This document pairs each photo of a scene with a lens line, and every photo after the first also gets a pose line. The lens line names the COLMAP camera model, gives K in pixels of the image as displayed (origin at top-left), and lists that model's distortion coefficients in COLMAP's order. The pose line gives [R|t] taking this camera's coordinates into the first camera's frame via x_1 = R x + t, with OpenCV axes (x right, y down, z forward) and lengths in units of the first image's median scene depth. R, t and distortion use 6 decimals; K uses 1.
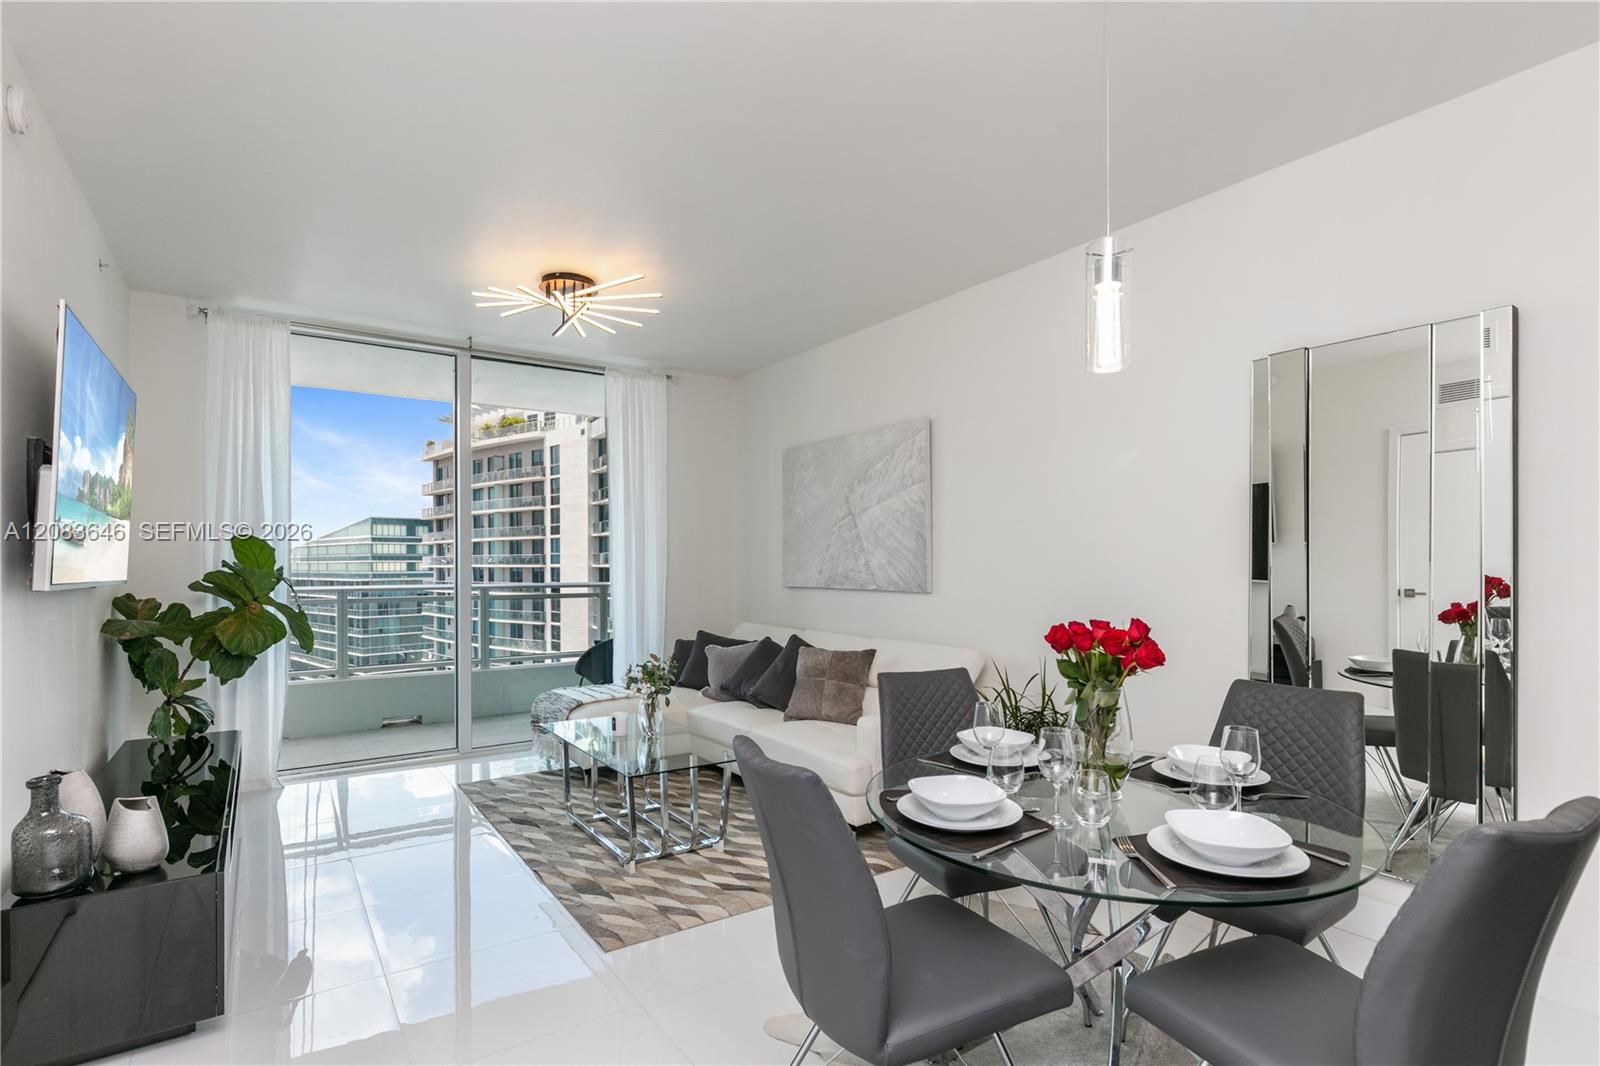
lens RADIAL K [[779.5, 0, 805.8], [0, 779.5, 564.2], [0, 0, 1]] dist [-0.005497, -0.000224]
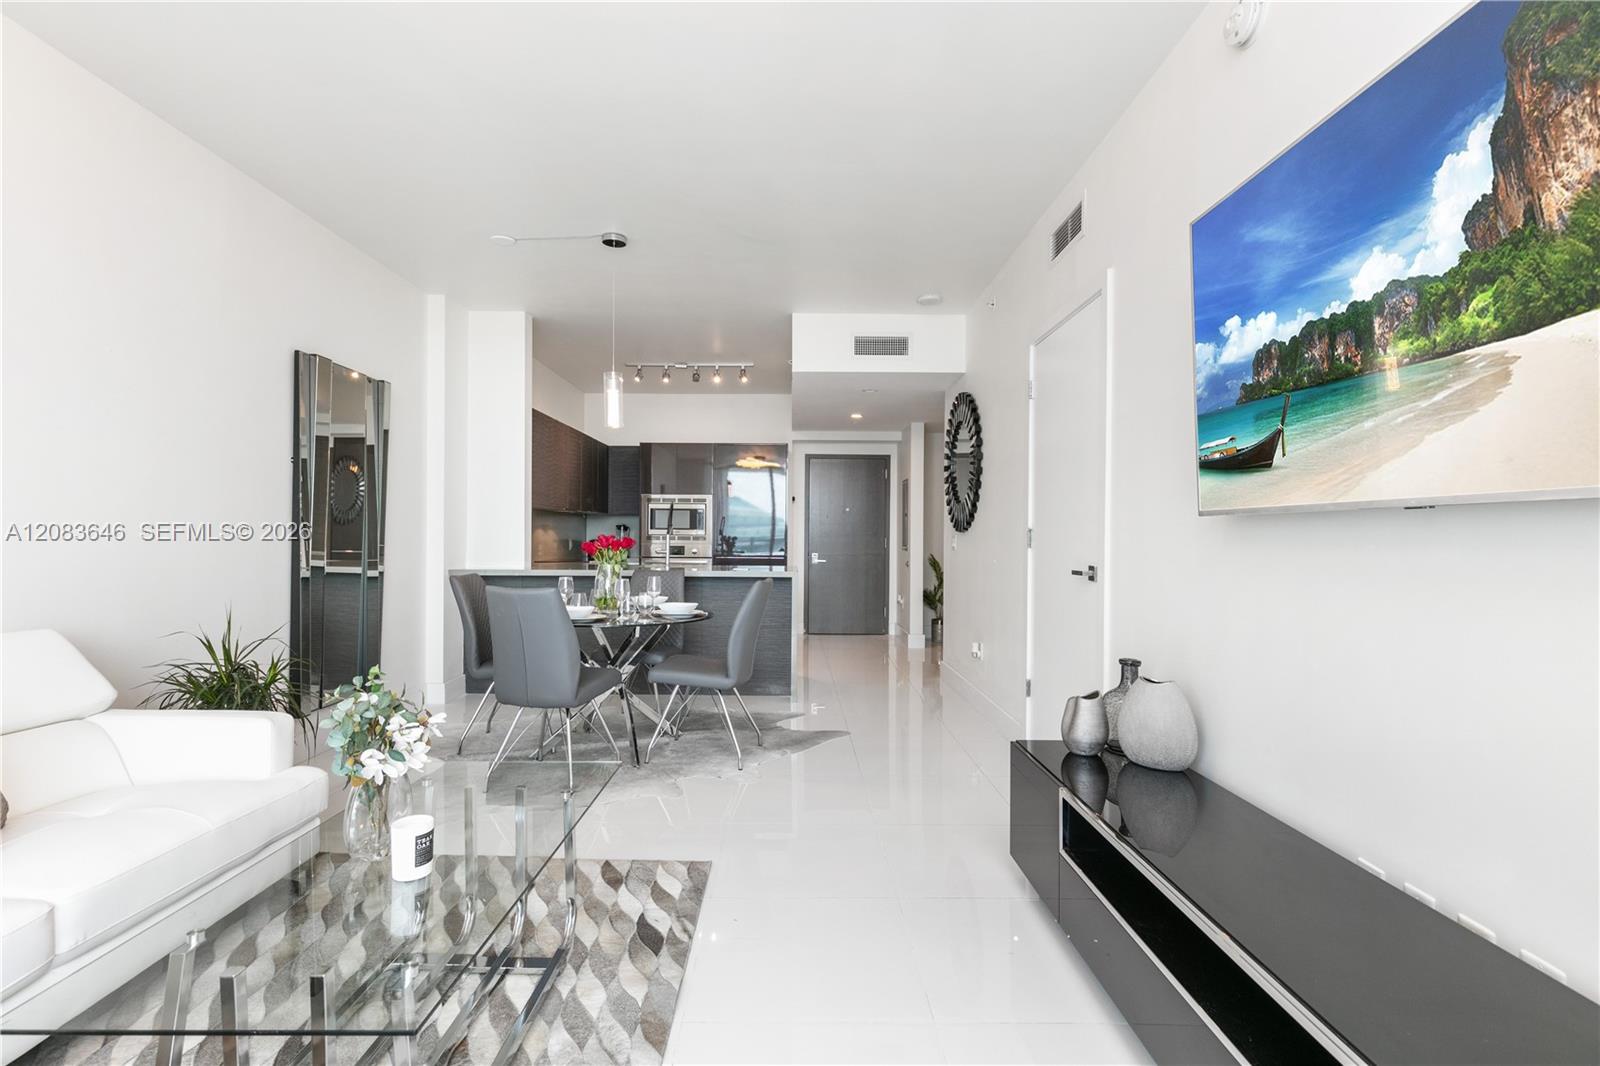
lens RADIAL K [[746.3, 0, 797.1], [0, 746.3, 539.6], [0, 0, 1]] dist [0.005809, -0.001528]
pose [[-0.830224, 0.005249, 0.557405, -0.529984], [0.001910, 0.999977, -0.006571, 0.040858], [-0.557426, -0.004391, -0.830215, 1.023643]]
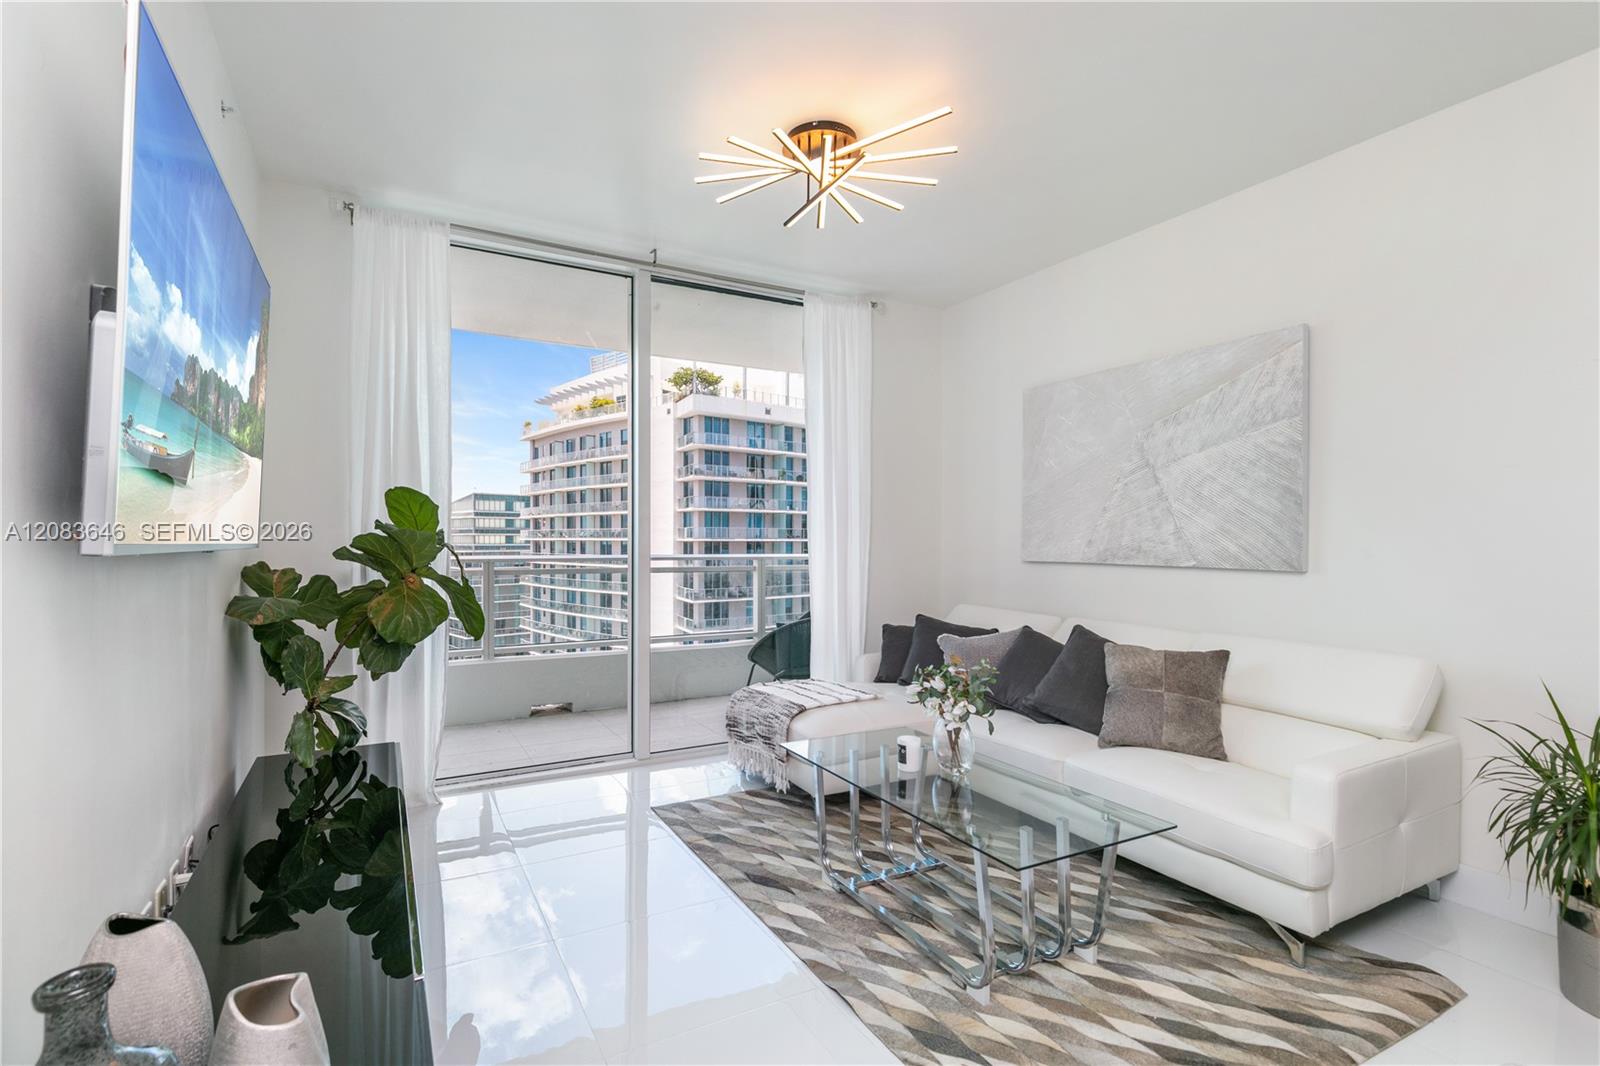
lens RADIAL K [[746.3, 0, 792.9], [0, 746.3, 548.2], [0, 0, 1]] dist [0.005809, -0.001528]
pose [[0.994621, 0.008304, -0.103244, -0.232442], [-0.007135, 0.999906, 0.011687, 0.010180], [0.103332, -0.010887, 0.994587, 0.270448]]
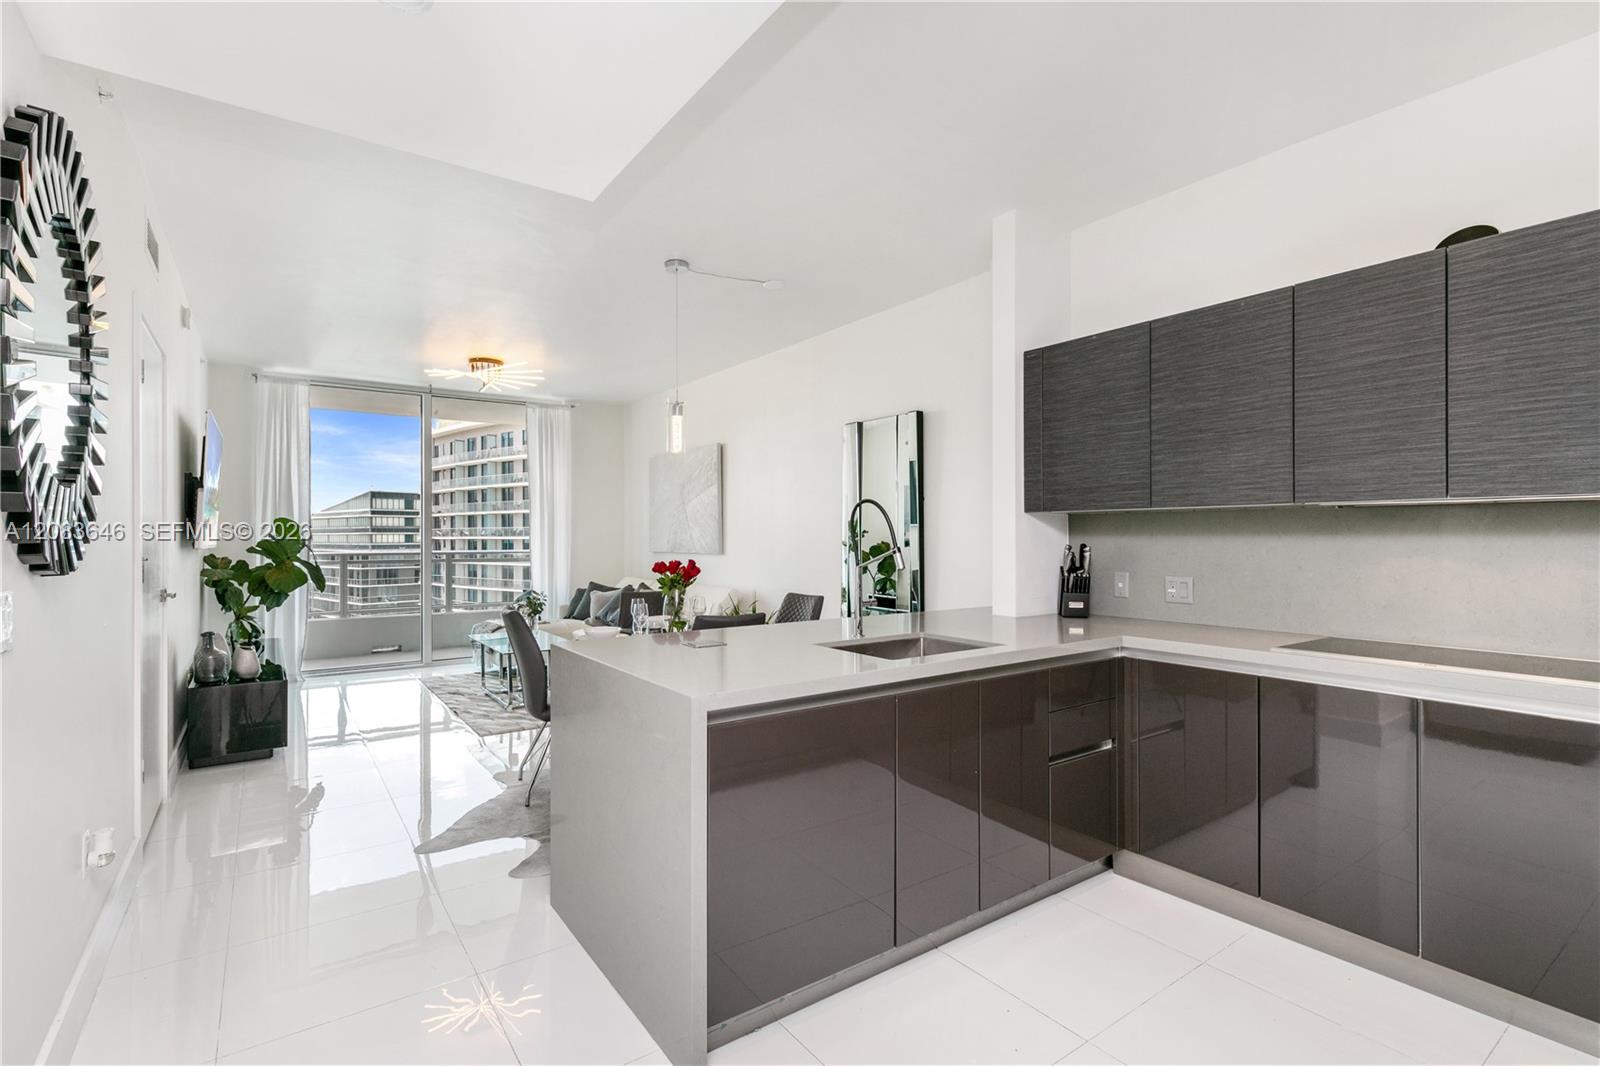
lens RADIAL K [[746.3, 0, 801.0], [0, 746.3, 533.6], [0, 0, 1]] dist [0.005809, -0.001528]
pose [[0.999923, 0.000791, 0.012358, 0.299593], [-0.000746, 0.999993, -0.003631, -0.000274], [-0.012361, 0.003621, 0.999917, -0.506541]]
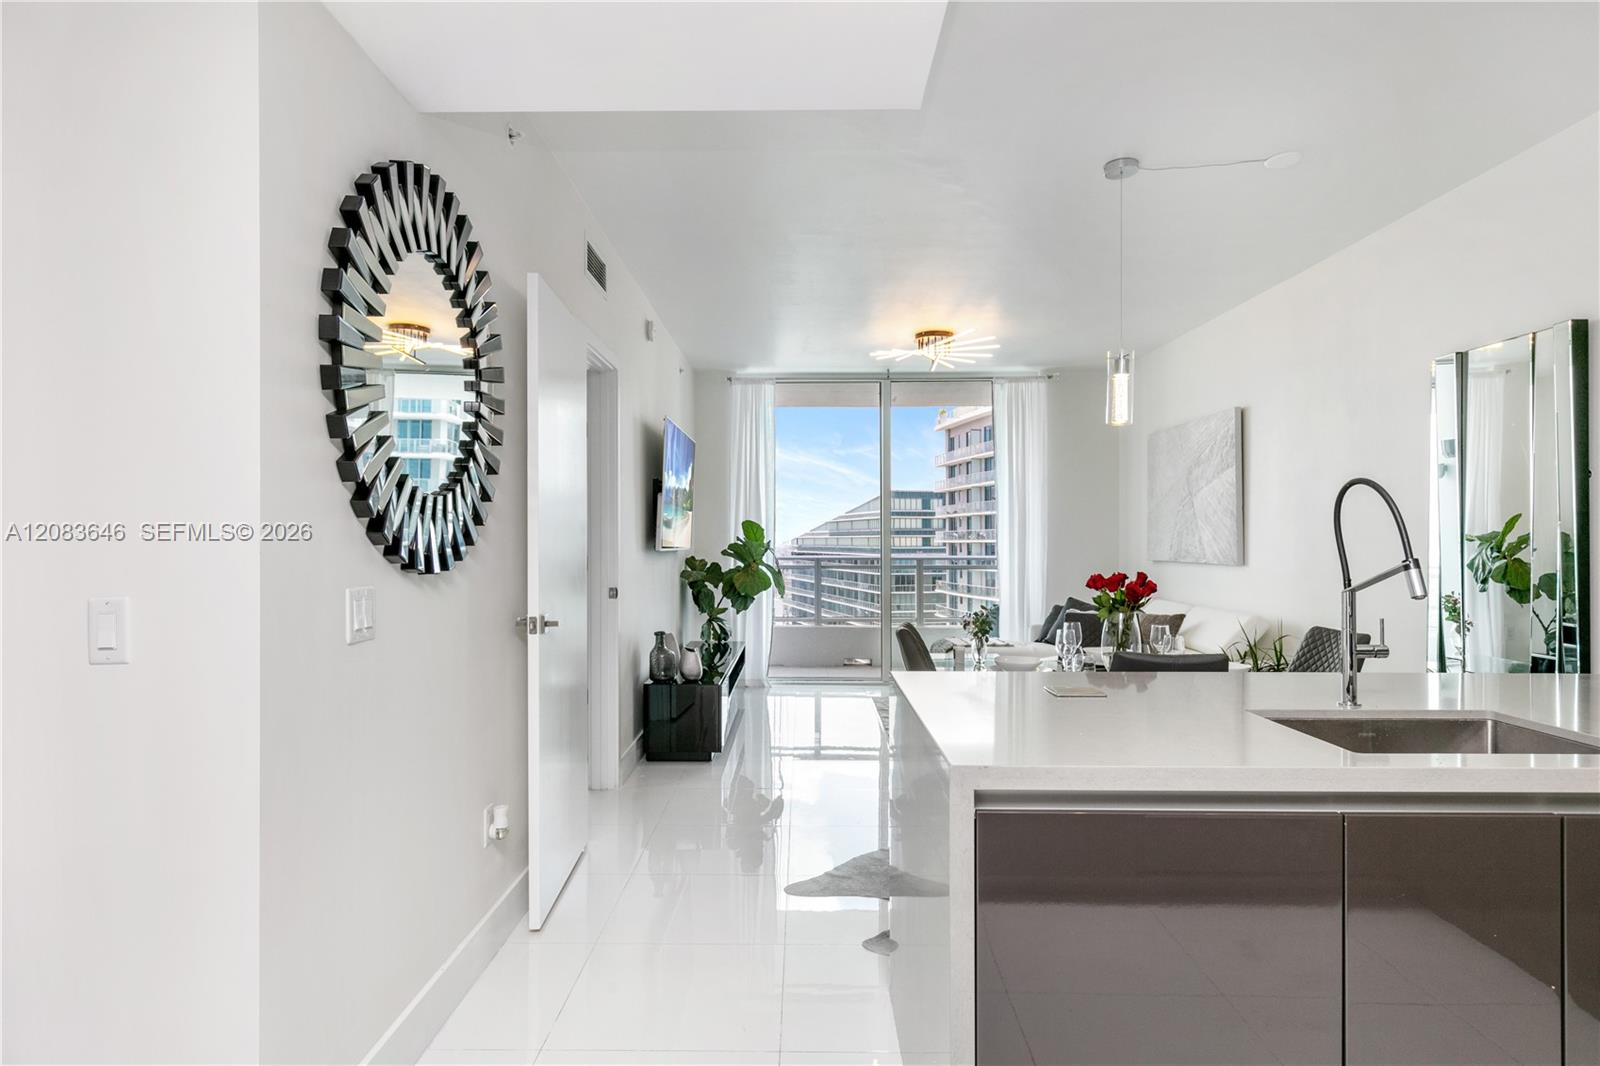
lens RADIAL K [[916.9, 0, 785.7], [0, 916.9, 539.4], [0, 0, 1]] dist [0.008225, 0.000728]
pose [[0.809887, 0.002051, -0.586582, 0.396863], [-0.001997, 0.999998, 0.000740, -0.000576], [0.586582, 0.000572, 0.809889, -0.427646]]
